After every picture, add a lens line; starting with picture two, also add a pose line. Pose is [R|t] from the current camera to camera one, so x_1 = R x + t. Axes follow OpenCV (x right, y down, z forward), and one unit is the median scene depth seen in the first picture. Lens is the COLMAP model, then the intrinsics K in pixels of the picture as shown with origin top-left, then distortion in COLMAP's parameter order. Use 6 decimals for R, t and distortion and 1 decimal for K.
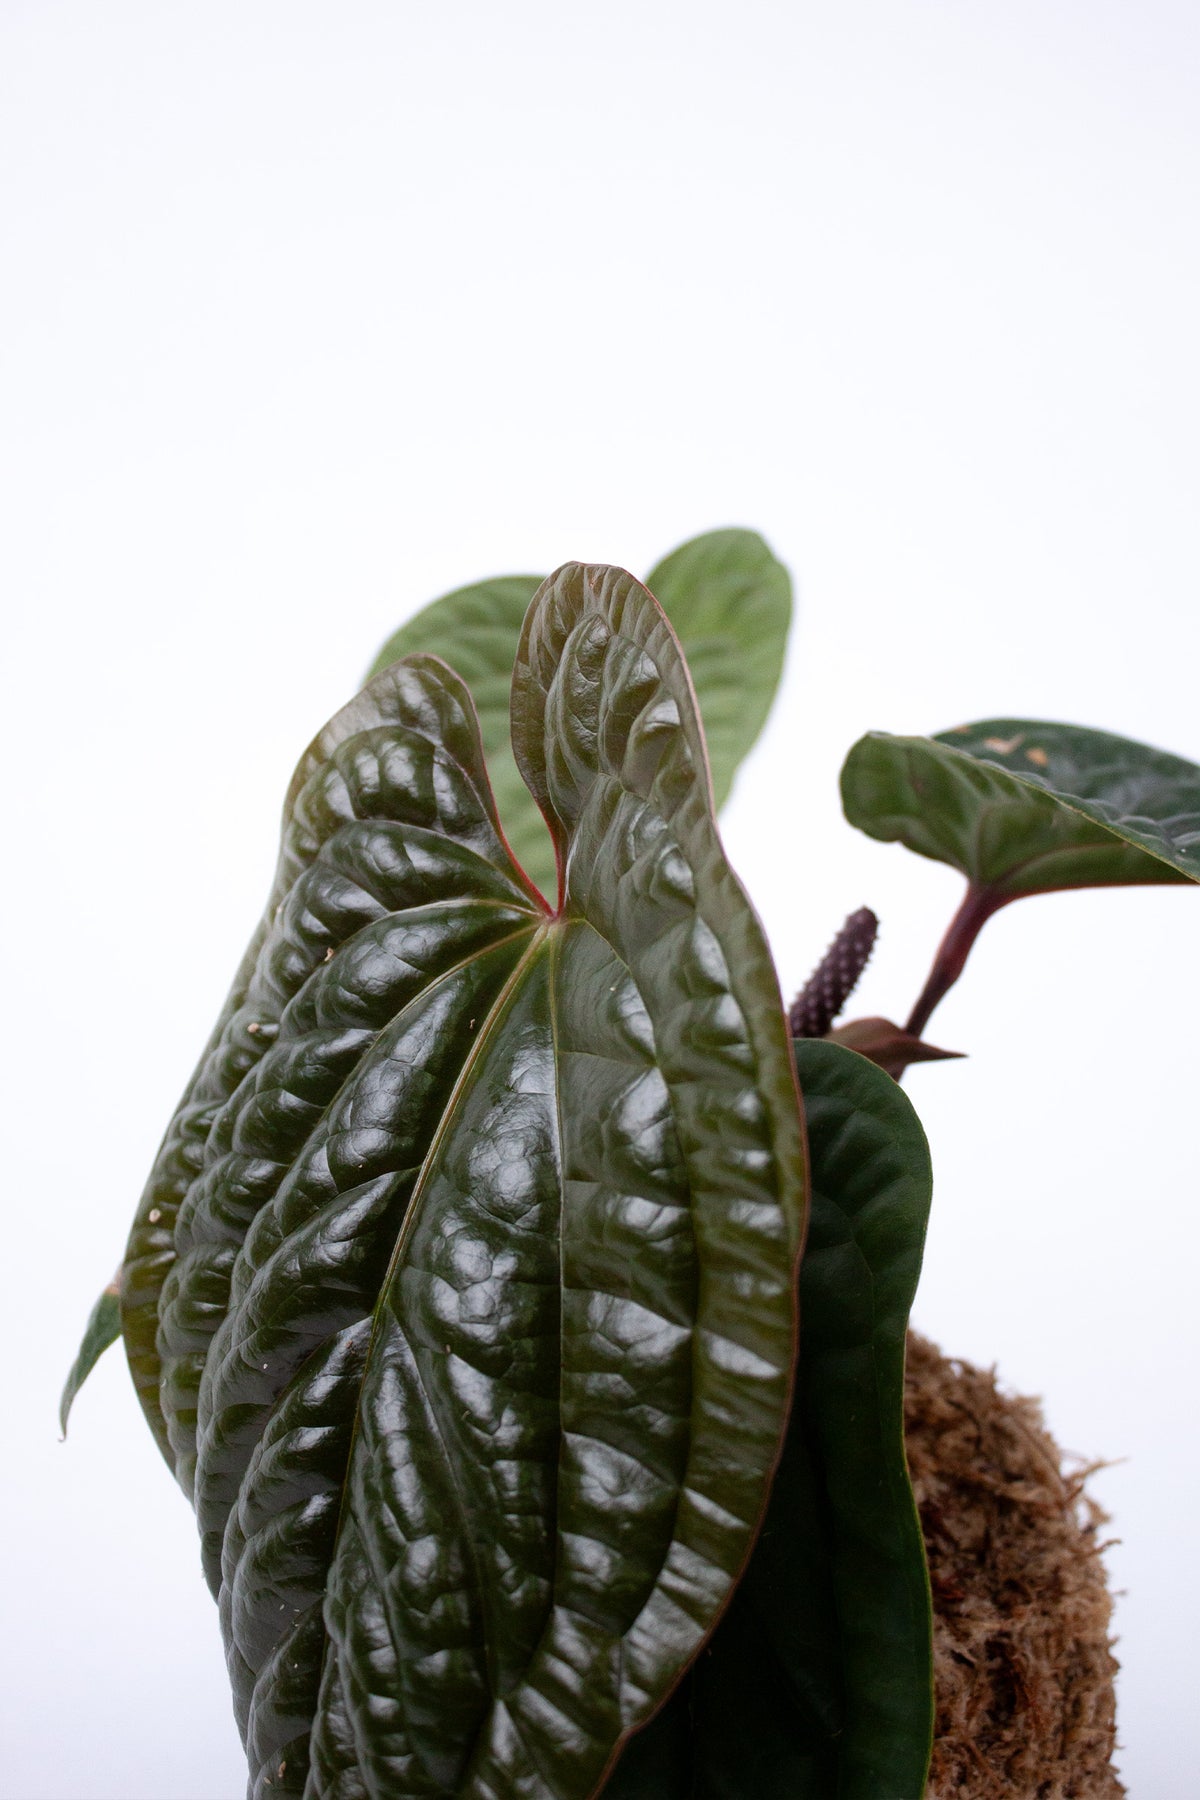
lens RADIAL K [[2400.9, 0, 600.0], [0, 2400.9, 900.0], [0, 0, 1]] dist [-0.057674, -0.002859]
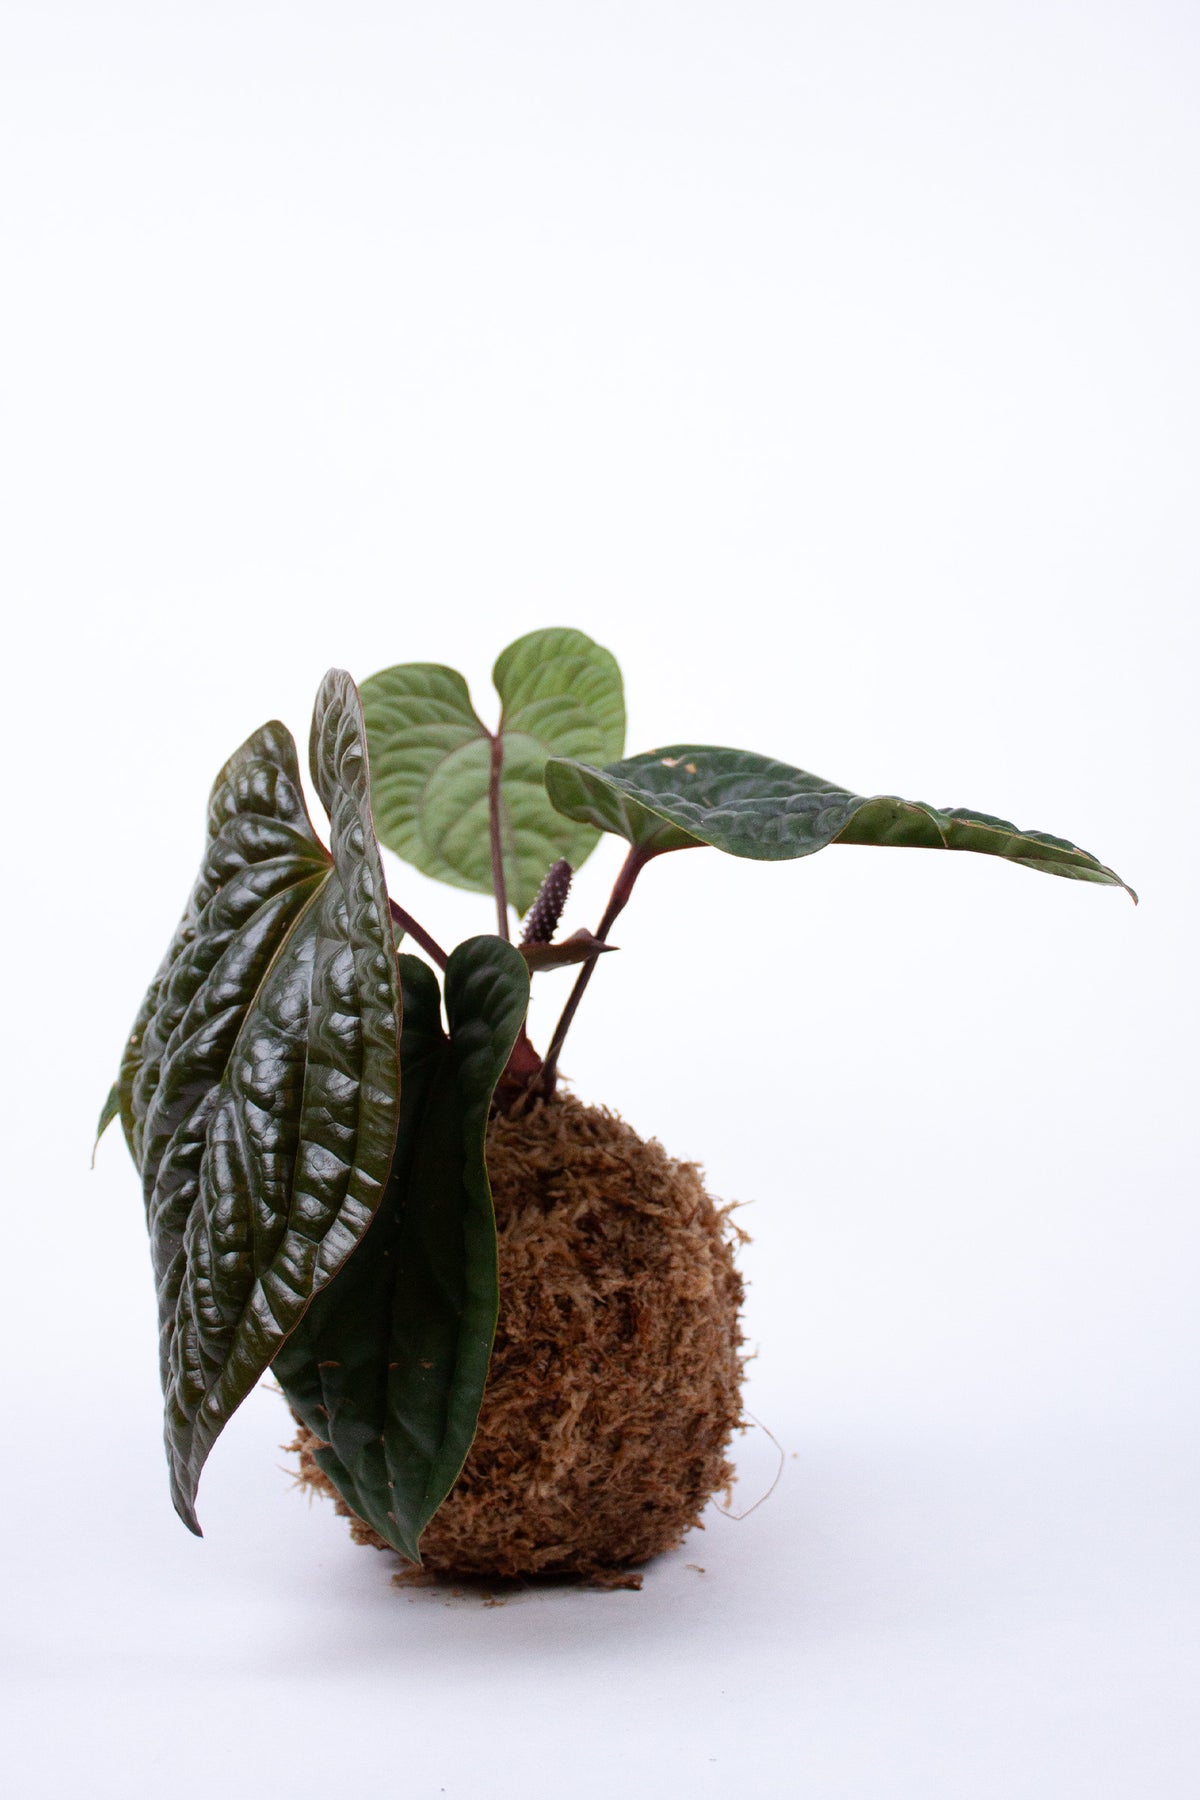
lens RADIAL K [[2003.1, 0, 598.7], [0, 2003.1, 804.5], [0, 0, 1]] dist [-0.151337, -0.002079]
pose [[0.992548, -0.021494, -0.119944, 0.353164], [0.016122, 0.998831, -0.045578, 0.032387], [0.120784, 0.043305, 0.991734, -0.444356]]
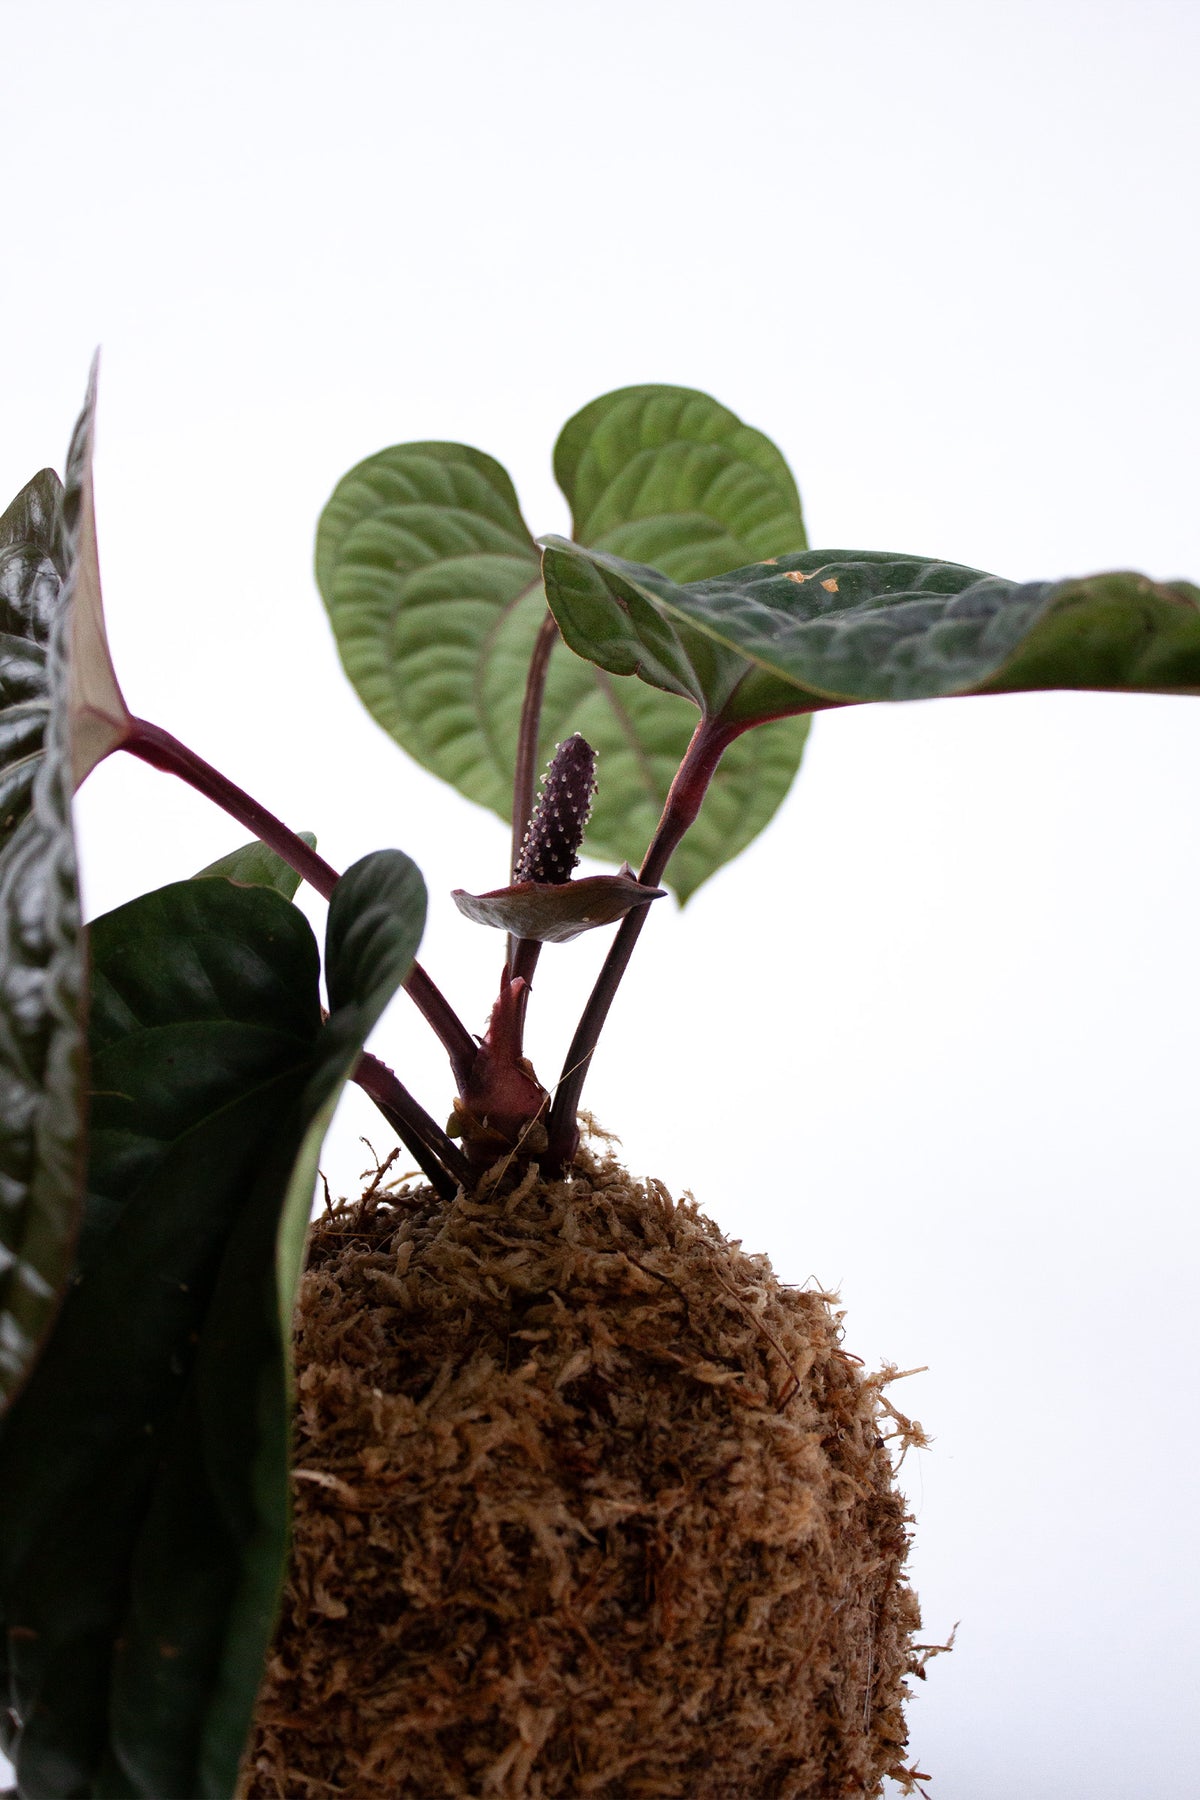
lens RADIAL K [[2534.6, 0, 600.0], [0, 2534.6, 900.0], [0, 0, 1]] dist [-0.050692, -0.003923]
pose [[0.957142, -0.000474, -0.289618, 0.469619], [-0.008274, 0.999546, -0.028980, 0.109677], [0.289501, 0.030134, 0.956703, 0.074586]]
